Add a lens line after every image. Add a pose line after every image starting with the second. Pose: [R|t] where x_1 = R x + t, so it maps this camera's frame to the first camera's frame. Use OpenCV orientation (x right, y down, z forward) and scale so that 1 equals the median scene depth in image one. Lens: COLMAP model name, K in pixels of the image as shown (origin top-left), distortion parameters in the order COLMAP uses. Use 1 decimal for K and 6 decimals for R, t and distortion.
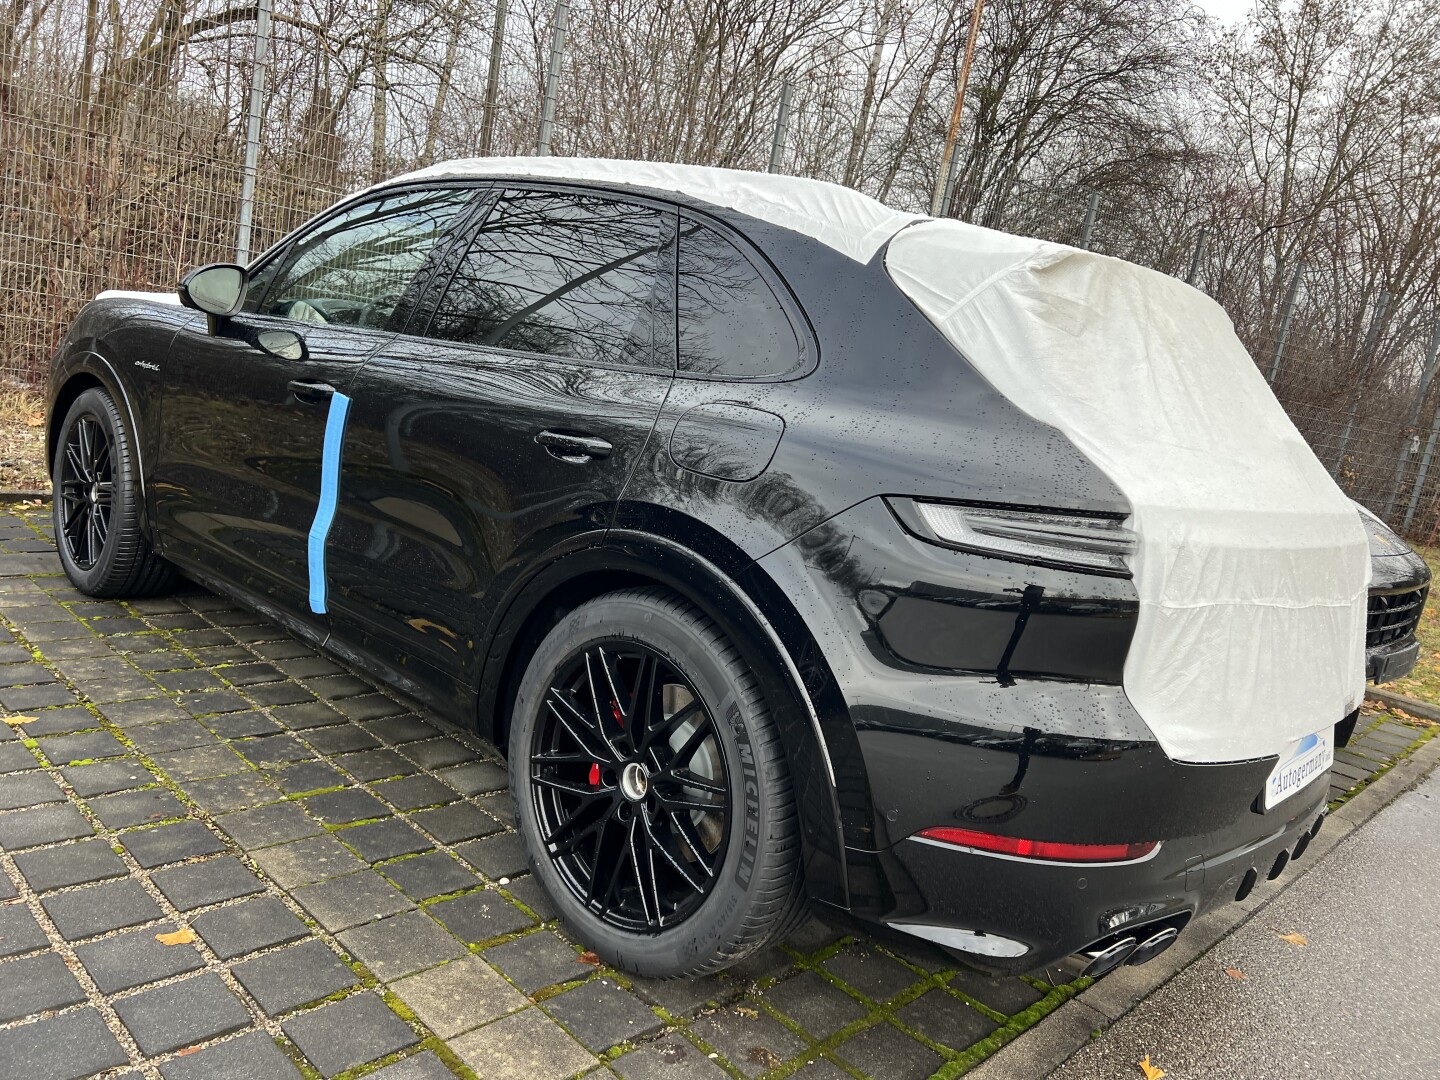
lens RADIAL K [[1088.1, 0, 726.1], [0, 1088.1, 518.7], [0, 0, 1]] dist [0.064256, -0.082298]
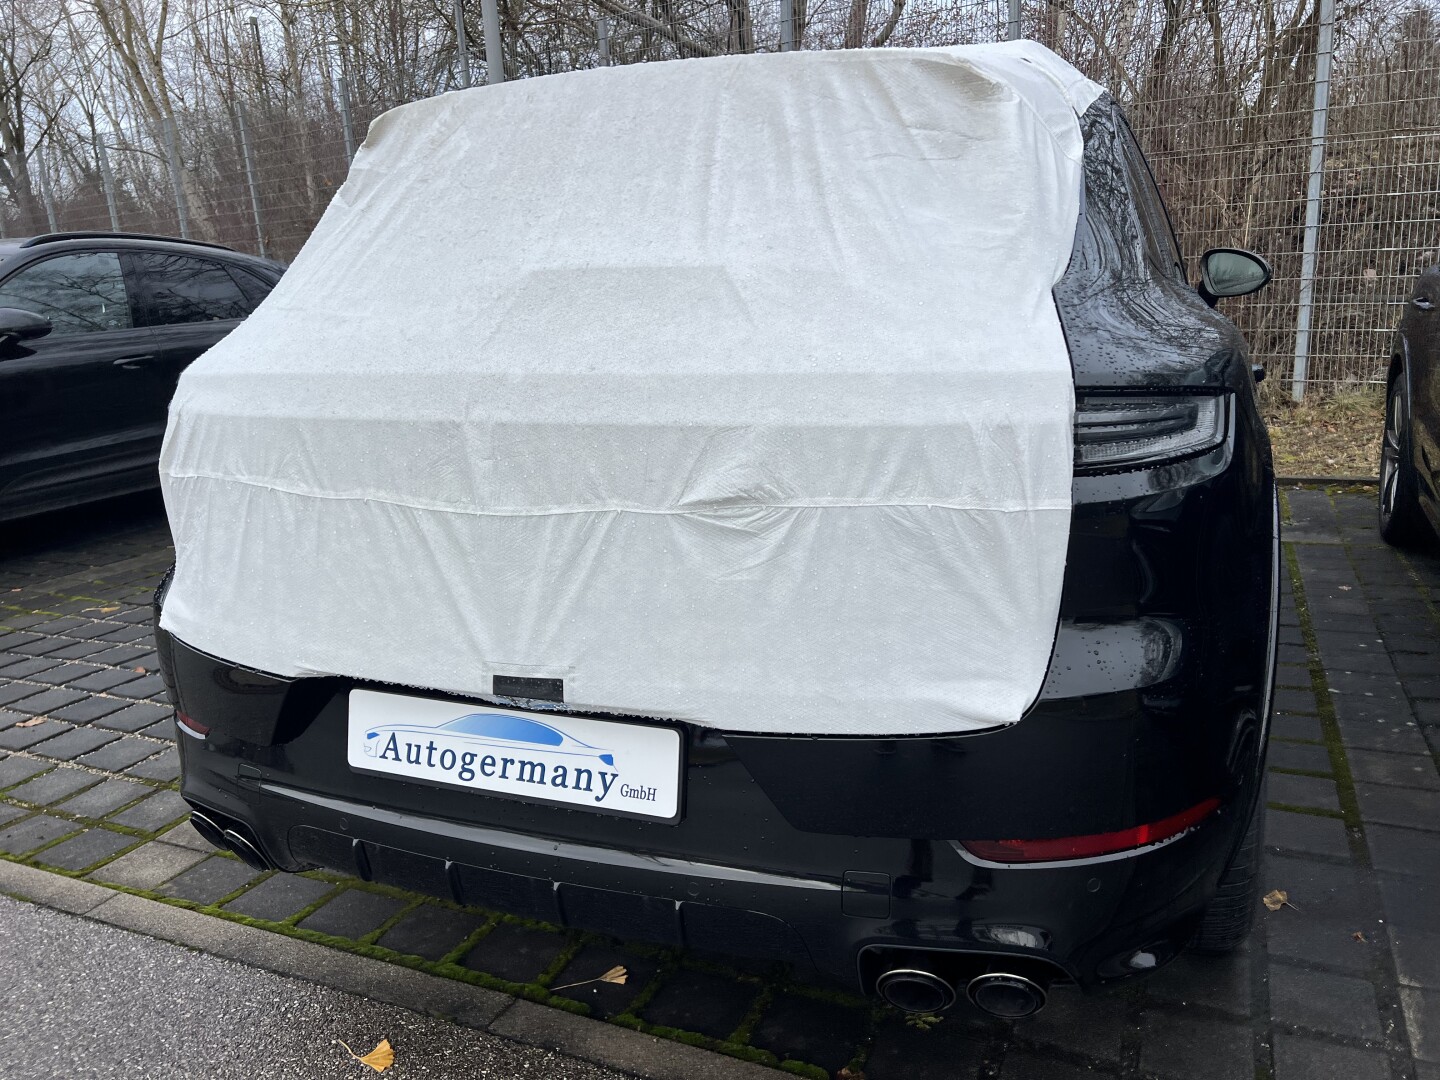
lens RADIAL K [[1088.1, 0, 726.1], [0, 1088.1, 518.7], [0, 0, 1]] dist [0.064256, -0.082298]
pose [[0.336931, 0.028504, -0.941098, 1.436545], [-0.046042, 0.998845, 0.013770, 0.079072], [0.940403, 0.038690, 0.337854, 1.089695]]
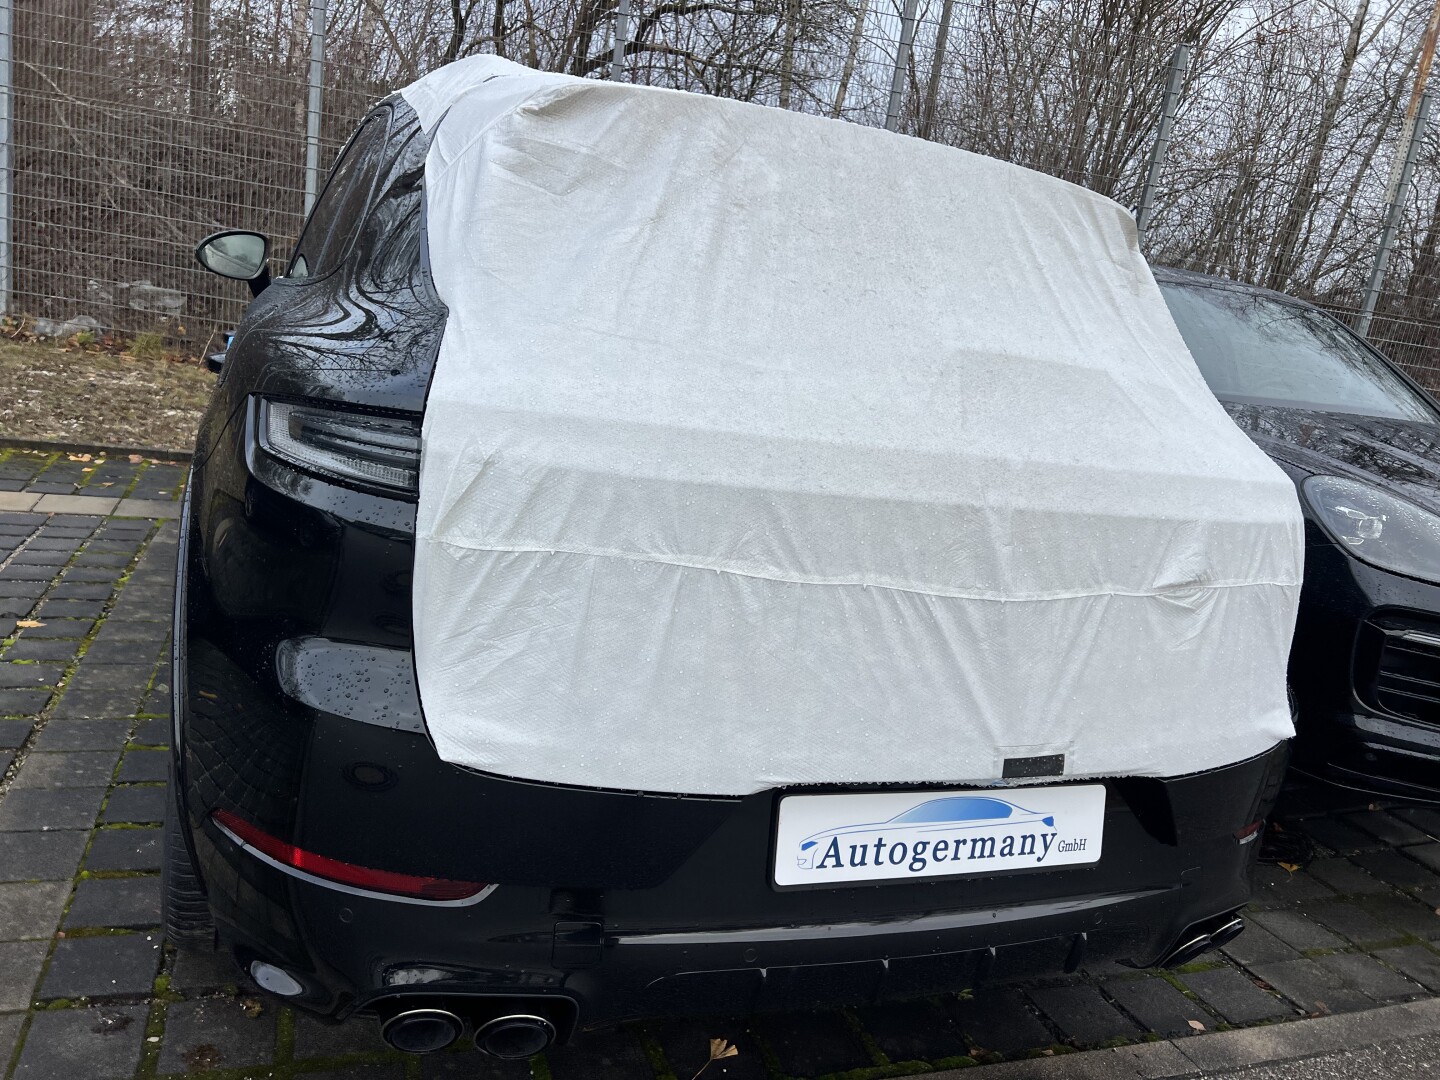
lens RADIAL K [[1088.1, 0, 726.1], [0, 1088.1, 518.7], [0, 0, 1]] dist [0.064256, -0.082298]
pose [[0.899609, 0.055378, -0.433171, 0.823266], [-0.062670, 0.998031, -0.002562, 0.051741], [0.432176, 0.029451, 0.901308, 0.422721]]
